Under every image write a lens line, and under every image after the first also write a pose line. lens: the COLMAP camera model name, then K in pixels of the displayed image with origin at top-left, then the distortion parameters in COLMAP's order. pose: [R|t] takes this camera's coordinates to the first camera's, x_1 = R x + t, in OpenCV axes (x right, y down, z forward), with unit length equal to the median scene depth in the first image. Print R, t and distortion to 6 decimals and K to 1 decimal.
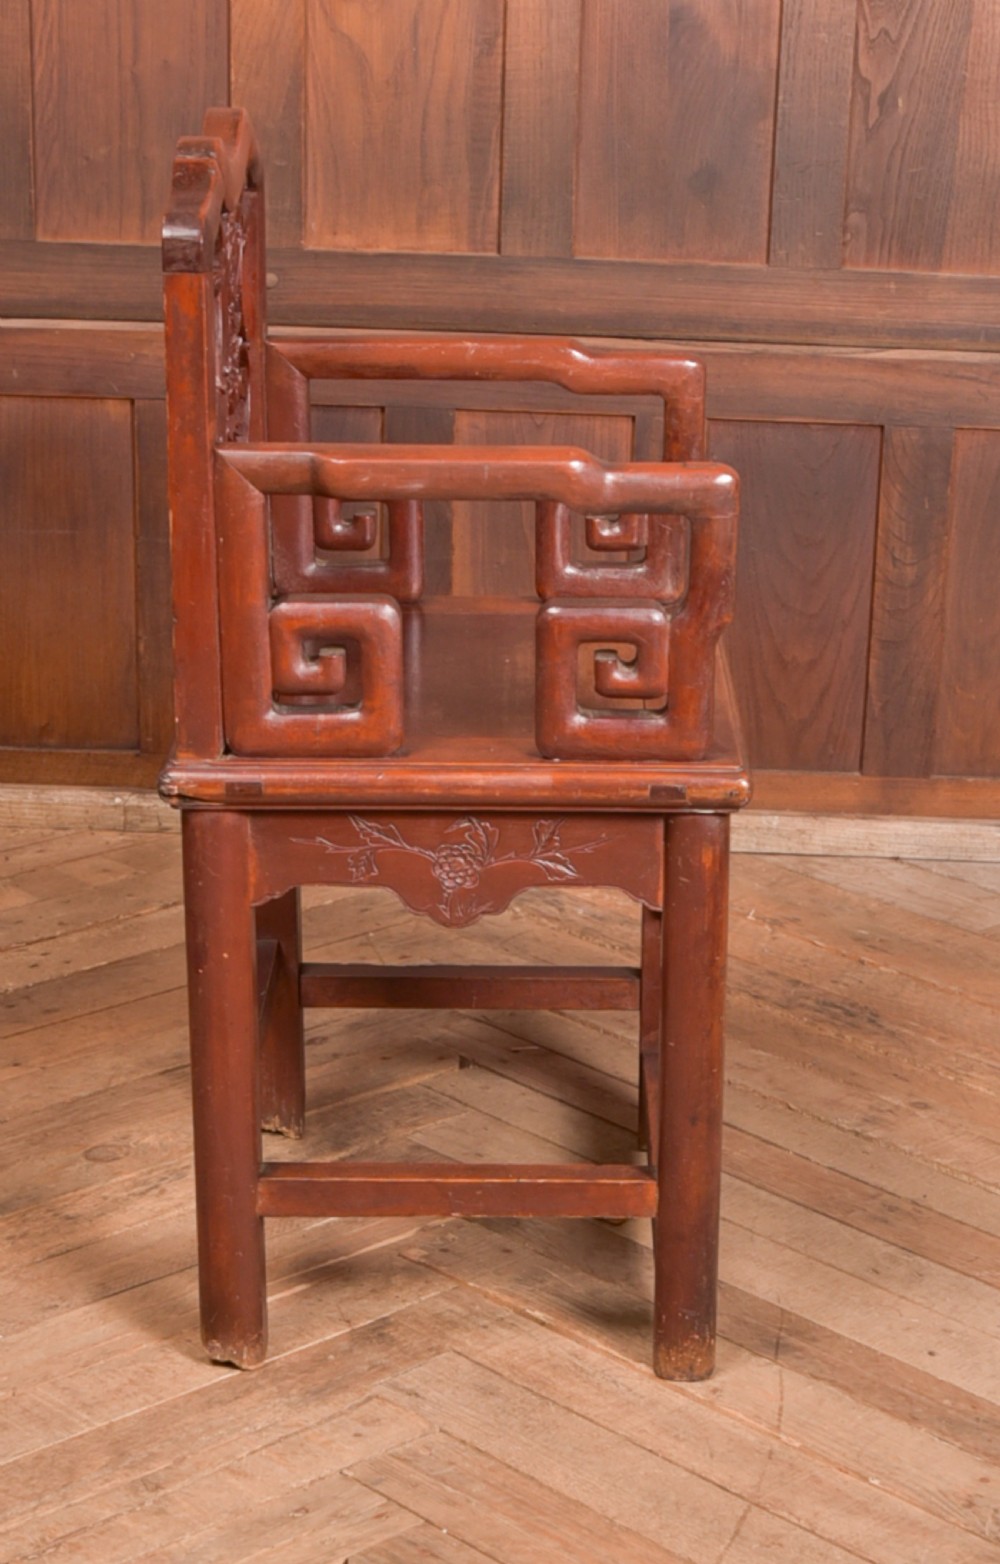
lens RADIAL K [[3118.1, 0, 568.2], [0, 3118.1, 1015.8], [0, 0, 1]] dist [-0.037328, 0.000000]
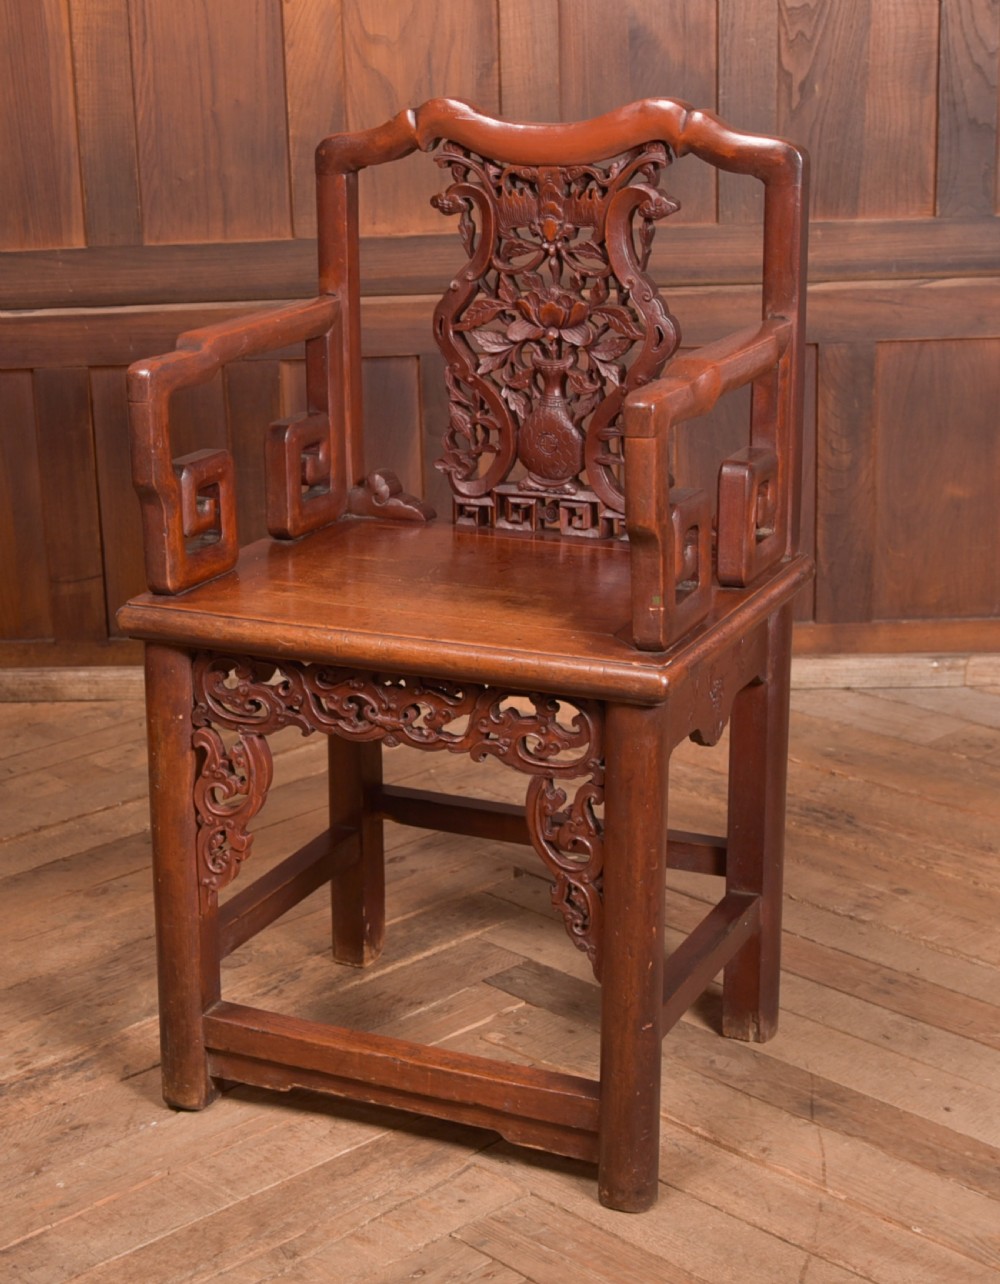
lens RADIAL K [[2252.8, 0, 300.0], [0, 2252.8, 630.5], [0, 0, 1]] dist [-0.015938, 0.000000]
pose [[0.993281, -0.054996, -0.101824, -0.020556], [0.046002, 0.994999, -0.088665, -0.004405], [0.106191, 0.083385, 0.990843, 0.095200]]
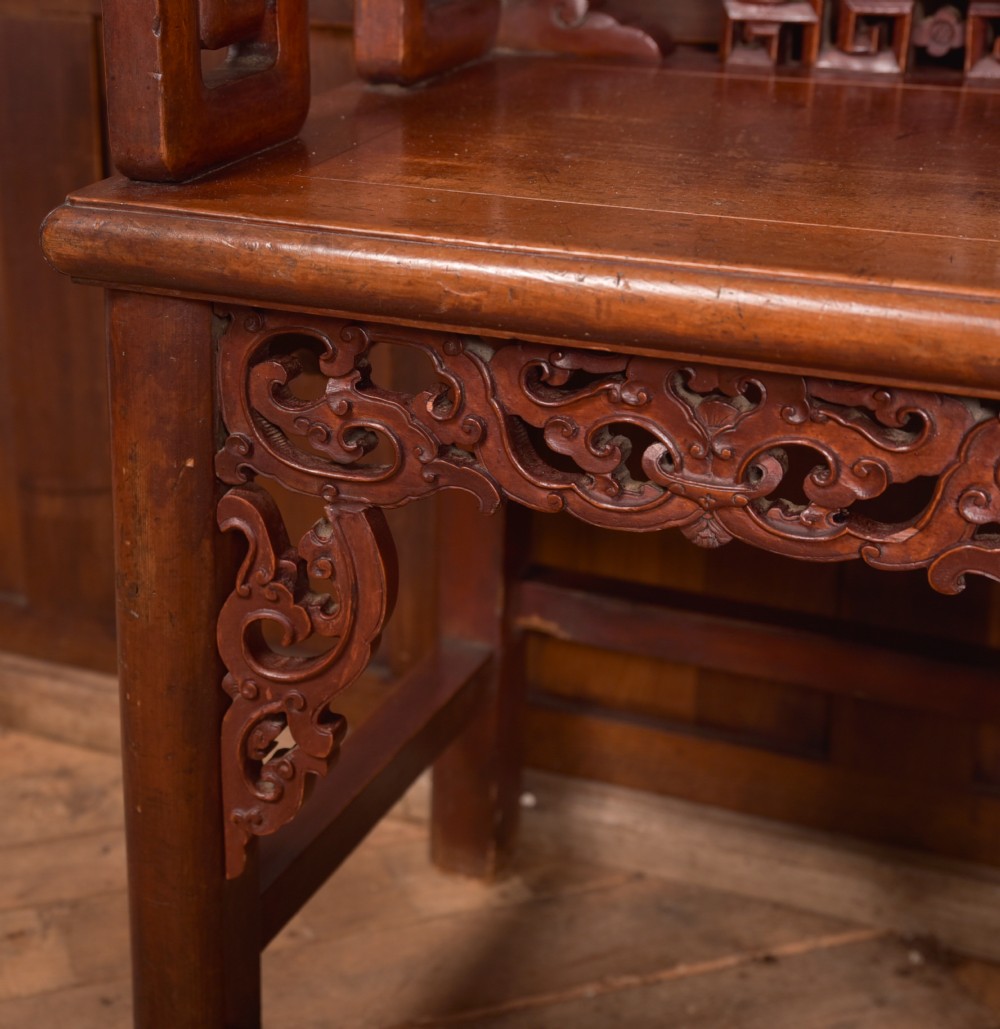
lens RADIAL K [[2063.6, 0, 234.8], [0, 2063.6, 531.1], [0, 0, 1]] dist [0.059777, 0.000000]
pose [[0.994287, -0.037450, -0.099951, -0.085421], [0.039238, 0.999102, 0.015983, -0.031942], [0.099263, -0.019813, 0.994864, 0.448842]]
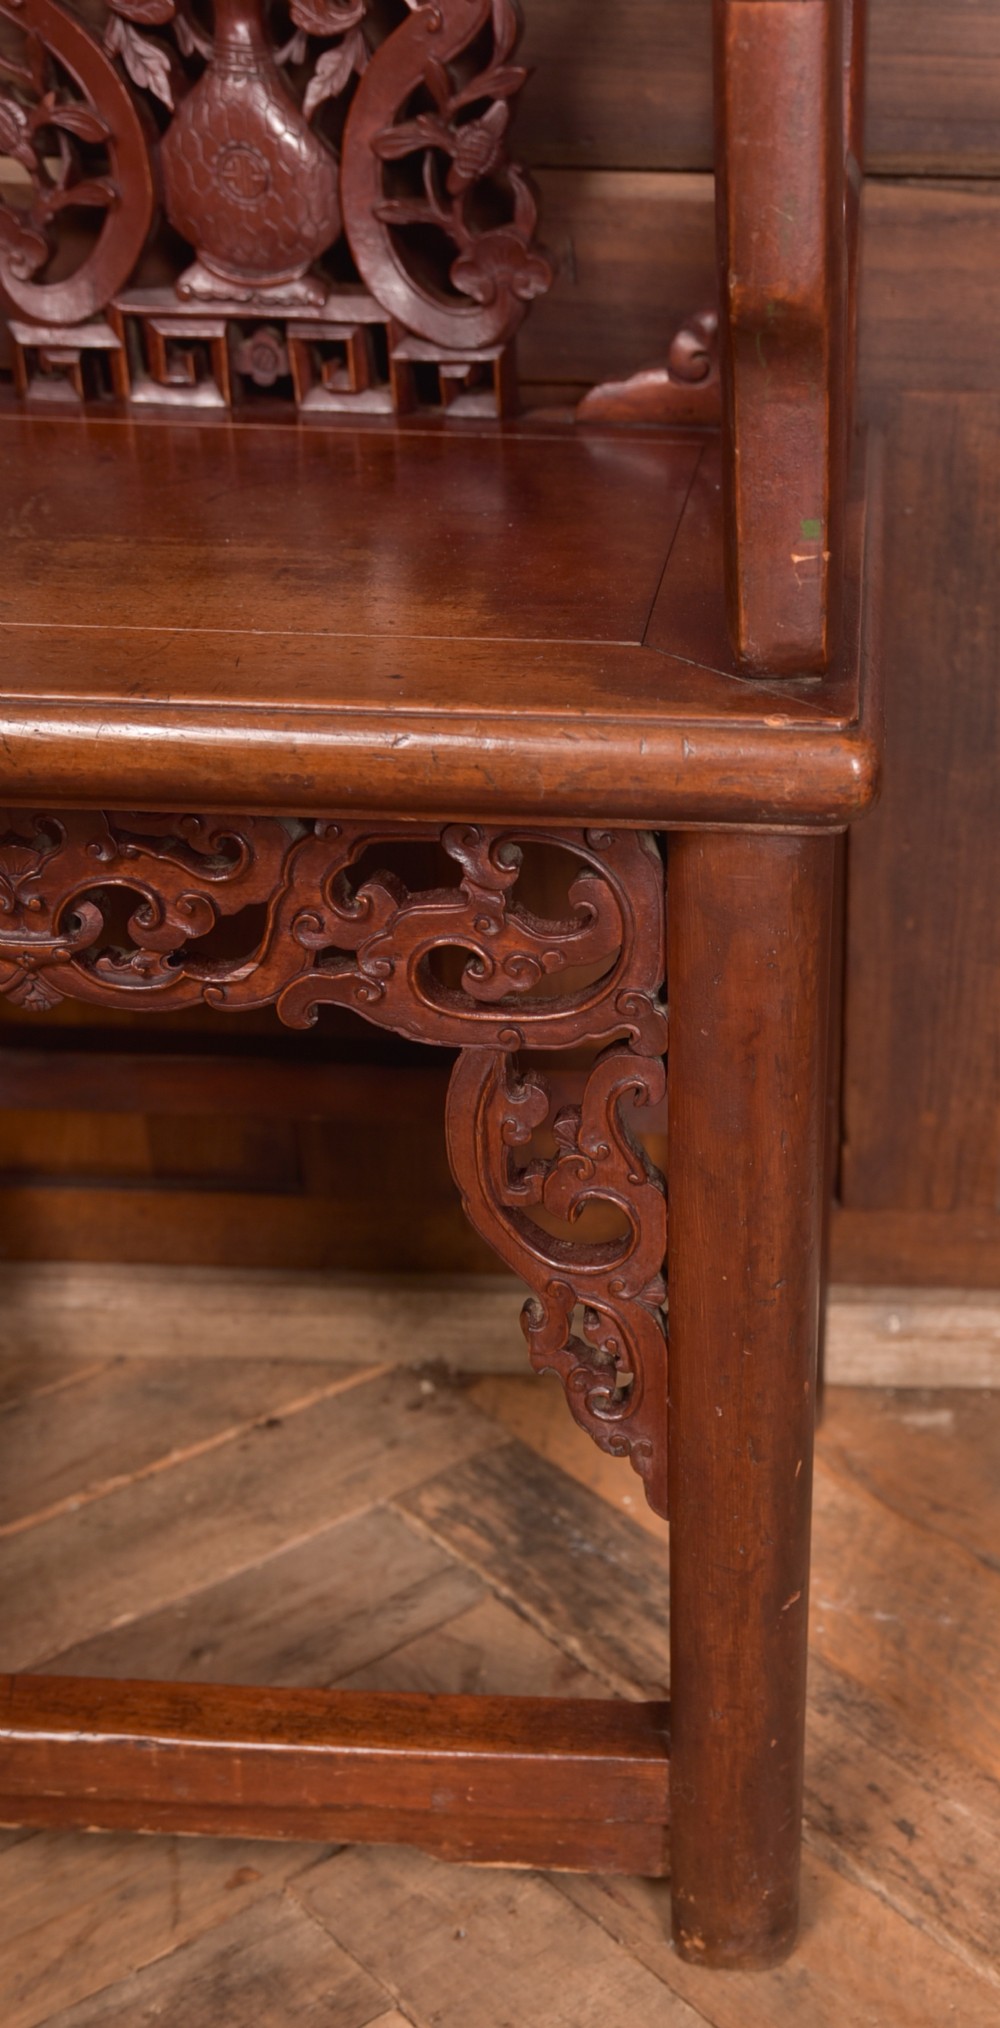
lens RADIAL K [[2484.8, 0, 815.4], [0, 2484.8, 1243.7], [0, 0, 1]] dist [0.014840, 0.000000]
pose [[0.931130, -0.209605, 0.298433, -0.064048], [0.154856, 0.968135, 0.196812, -0.038122], [-0.330176, -0.137044, 0.933918, 0.430448]]
